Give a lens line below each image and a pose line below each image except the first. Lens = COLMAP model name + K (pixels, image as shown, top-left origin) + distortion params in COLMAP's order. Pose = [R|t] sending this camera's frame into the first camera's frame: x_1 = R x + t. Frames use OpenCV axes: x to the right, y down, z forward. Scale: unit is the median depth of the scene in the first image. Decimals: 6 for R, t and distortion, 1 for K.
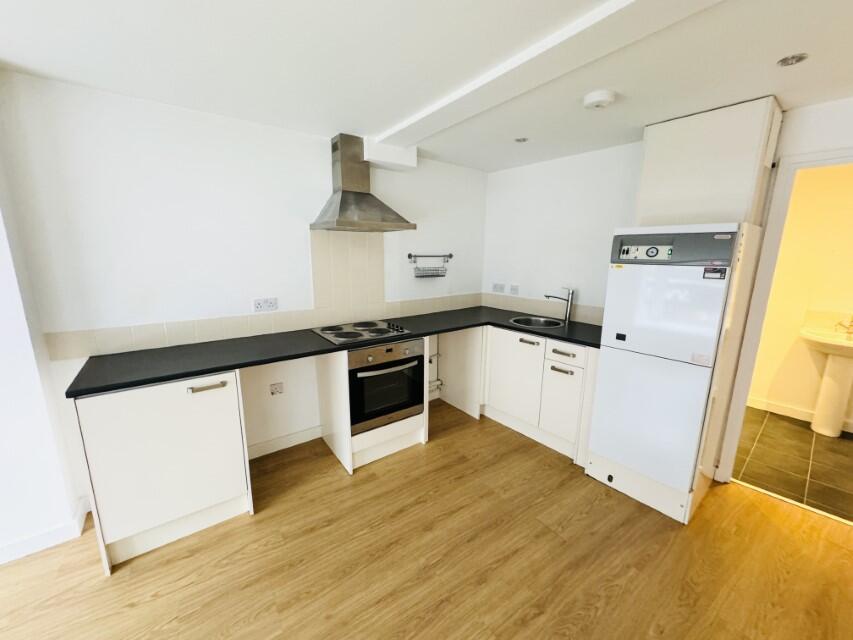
lens RADIAL K [[338.7, 0, 424.1], [0, 338.7, 320.1], [0, 0, 1]] dist [-0.000945, 0.000011]
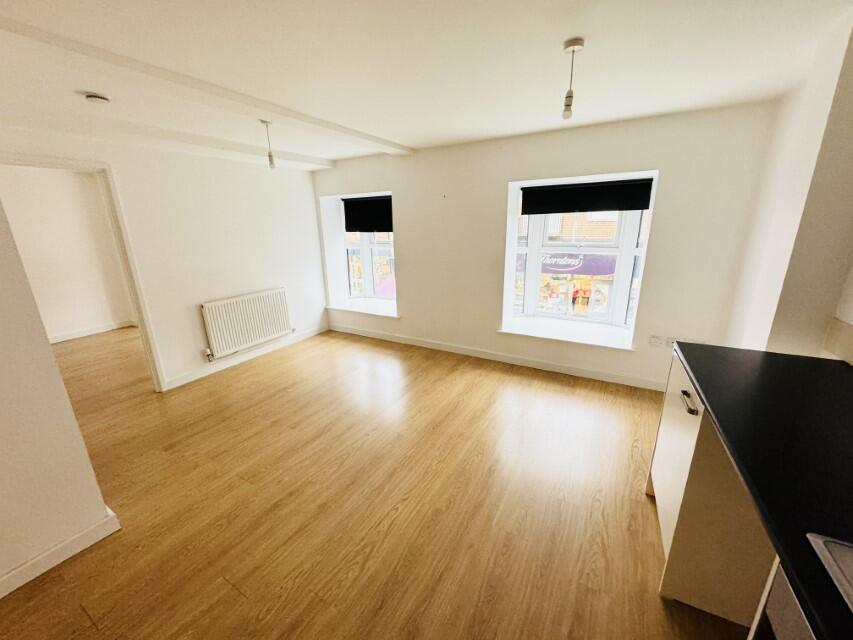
lens RADIAL K [[338.7, 0, 424.4], [0, 338.7, 316.8], [0, 0, 1]] dist [-0.000945, 0.000011]
pose [[-0.900630, 0.120941, -0.417420, 0.155677], [-0.082049, 0.895905, 0.436603, -0.202657], [0.426772, 0.427467, -0.796956, 0.954517]]
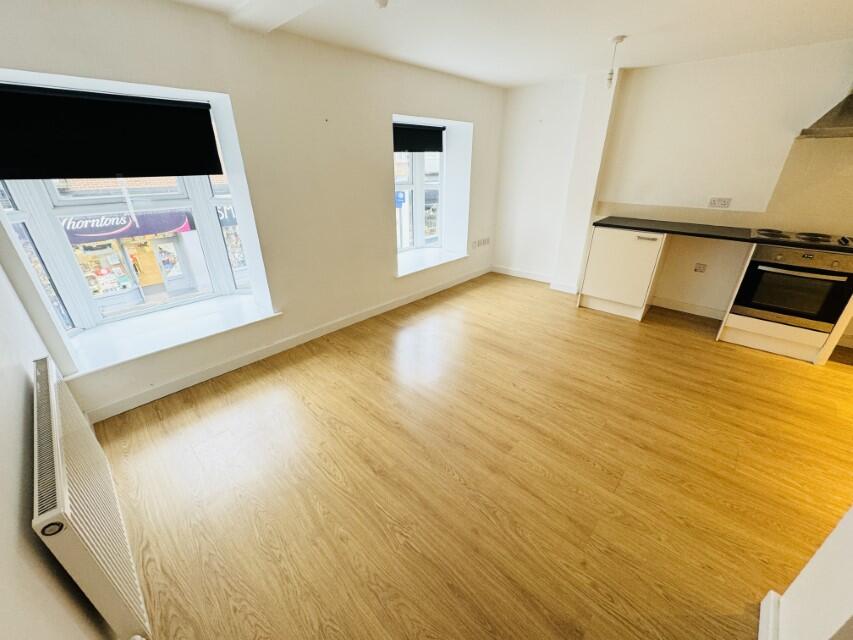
lens RADIAL K [[338.7, 0, 424.3], [0, 338.7, 319.4], [0, 0, 1]] dist [-0.000945, 0.000011]
pose [[0.207754, 0.401542, -0.891965, 0.709709], [-0.193292, 0.910733, 0.364970, 0.118080], [0.958893, 0.096585, 0.266824, -0.467912]]
